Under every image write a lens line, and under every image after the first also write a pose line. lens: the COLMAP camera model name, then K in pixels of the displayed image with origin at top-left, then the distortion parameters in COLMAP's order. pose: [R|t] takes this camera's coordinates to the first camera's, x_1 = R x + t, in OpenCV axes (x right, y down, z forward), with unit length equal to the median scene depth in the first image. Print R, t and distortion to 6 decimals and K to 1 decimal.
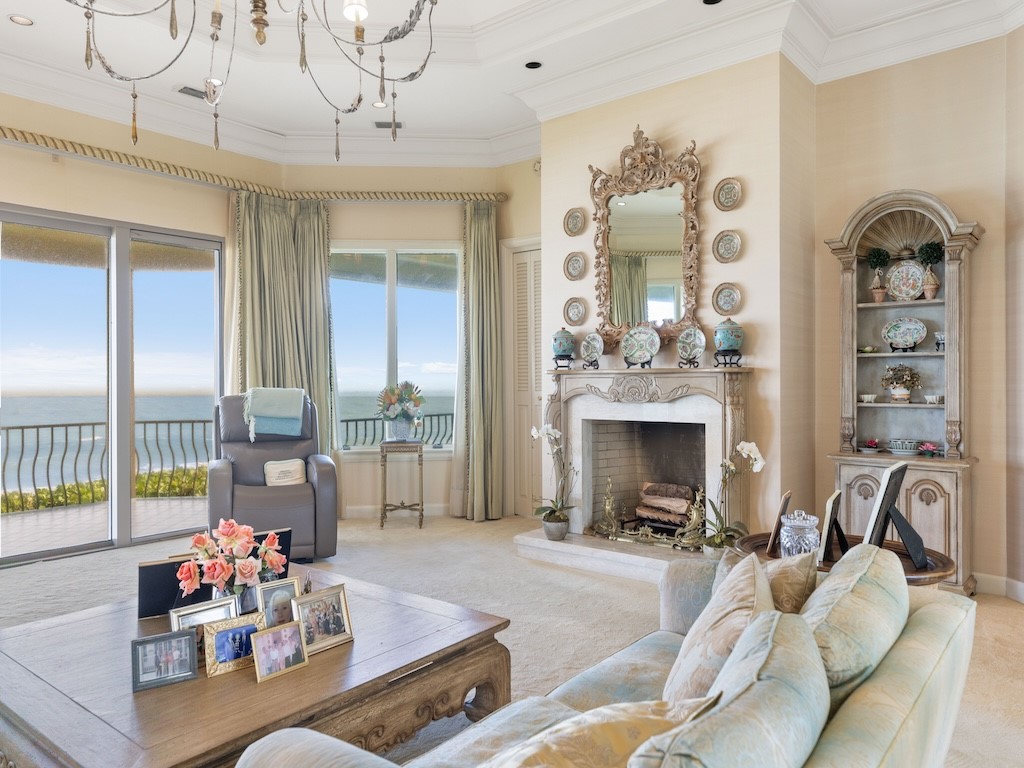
lens RADIAL K [[720.5, 0, 516.2], [0, 720.5, 382.4], [0, 0, 1]] dist [0.006390, 0.002131]
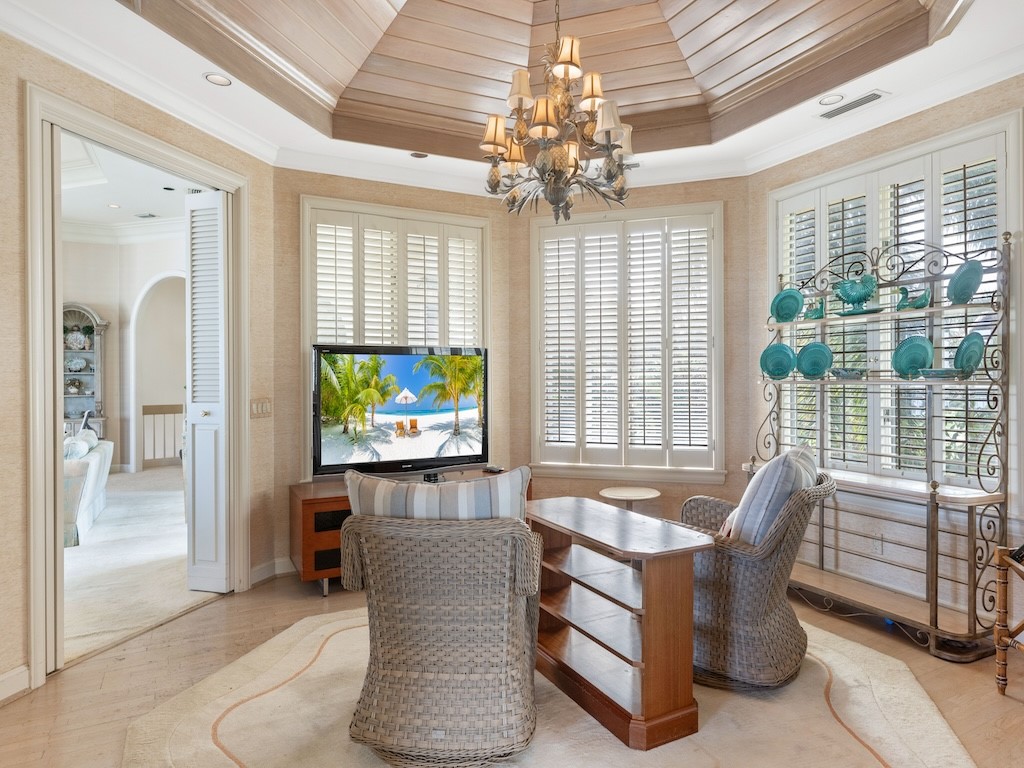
lens RADIAL K [[631.6, 0, 513.7], [0, 631.6, 378.3], [0, 0, 1]] dist [0.005176, 0.000684]
pose [[0.408166, -0.000220, 0.912908, -0.631418], [0.004627, 0.999988, -0.001828, -0.011767], [-0.912896, 0.004970, 0.408162, -0.940015]]
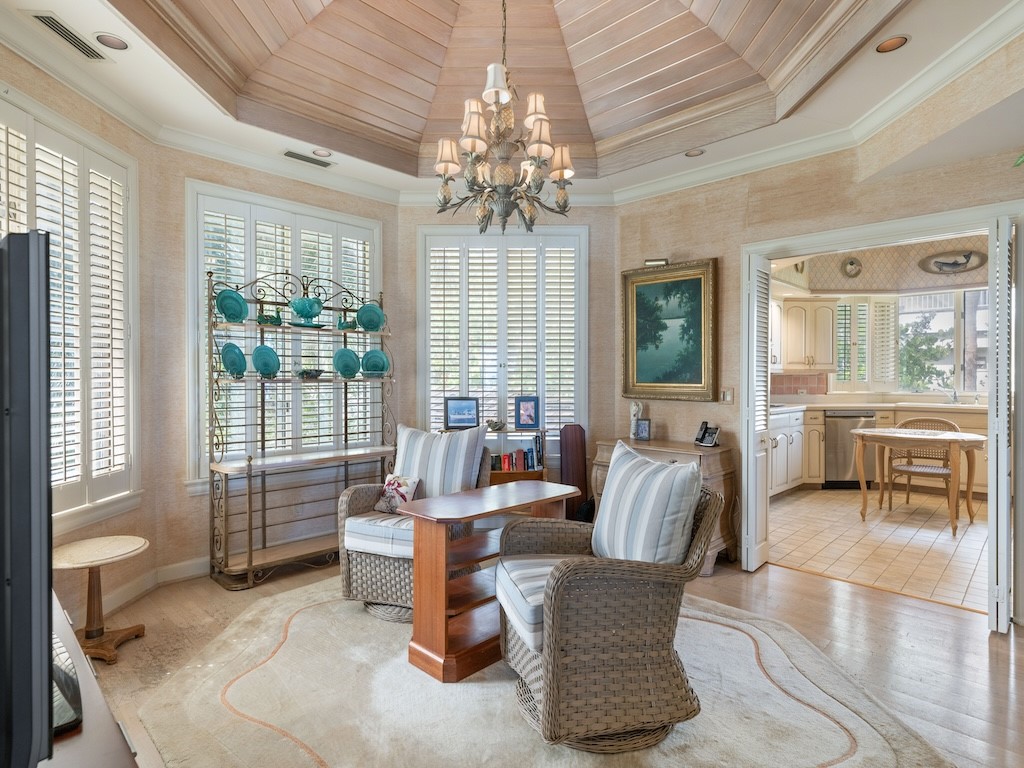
lens RADIAL K [[554.0, 0, 508.3], [0, 554.0, 381.0], [0, 0, 1]] dist [-0.005503, -0.000265]
pose [[-0.995440, 0.010021, 0.094864, 0.198942], [0.010112, 0.999949, 0.000485, 0.002787], [-0.094854, 0.001442, -0.995490, 0.319826]]
